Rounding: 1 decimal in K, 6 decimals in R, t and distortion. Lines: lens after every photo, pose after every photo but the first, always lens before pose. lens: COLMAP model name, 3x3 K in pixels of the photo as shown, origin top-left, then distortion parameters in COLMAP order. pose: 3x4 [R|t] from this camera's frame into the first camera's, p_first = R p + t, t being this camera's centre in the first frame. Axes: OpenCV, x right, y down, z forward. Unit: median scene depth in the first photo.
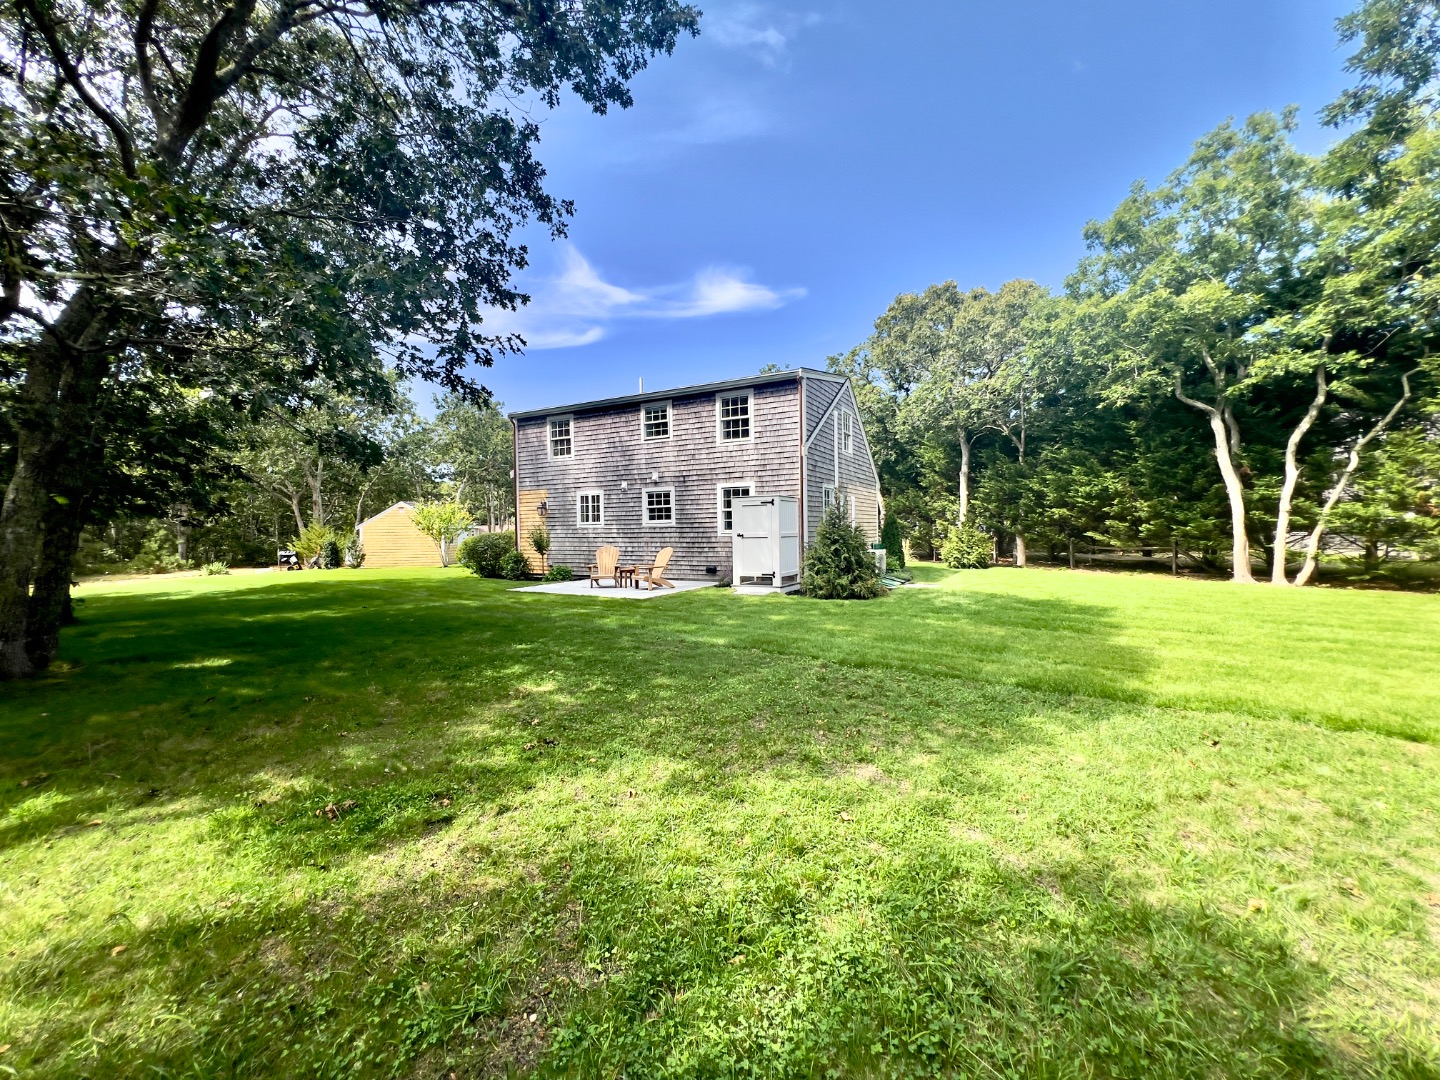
lens RADIAL K [[578.1, 0, 720.2], [0, 578.1, 538.2], [0, 0, 1]] dist [0.000593, 0.000004]
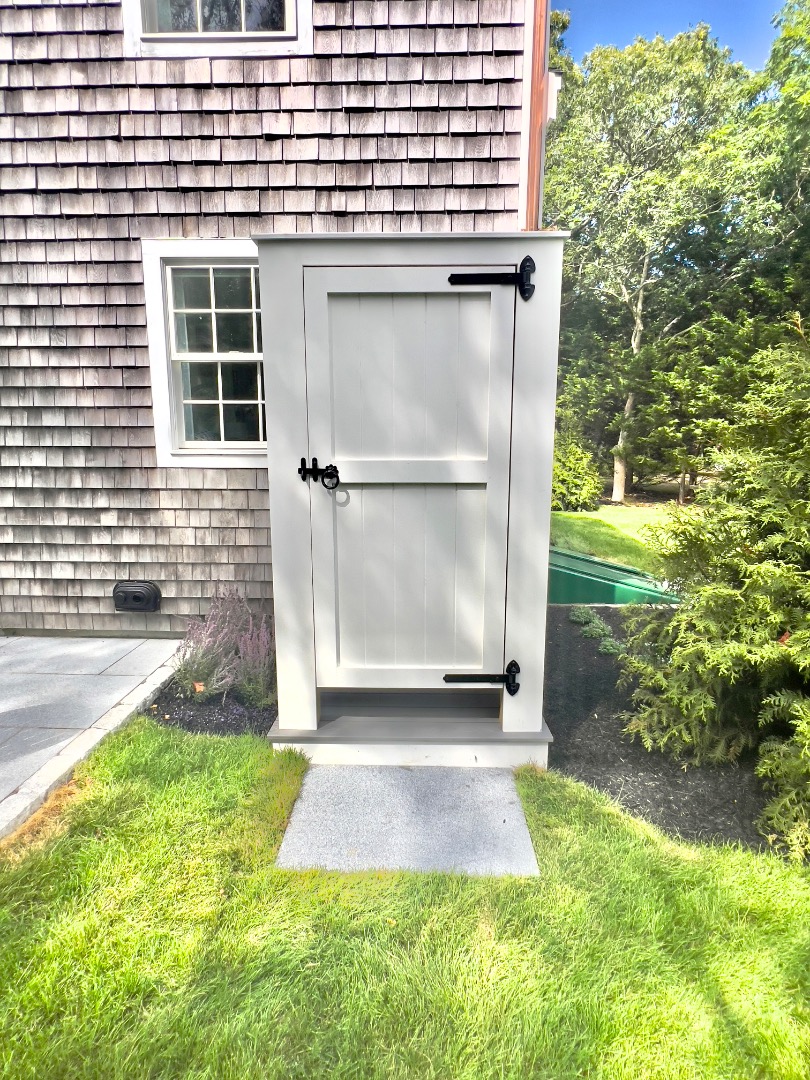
lens RADIAL K [[539.1, 0, 403.8], [0, 539.1, 536.3], [0, 0, 1]] dist [-0.002200, -0.000351]
pose [[0.894318, -0.061852, 0.443135, -0.014287], [-0.004654, 0.989059, 0.147445, -0.008977], [-0.447407, -0.133925, 0.884246, 0.768579]]
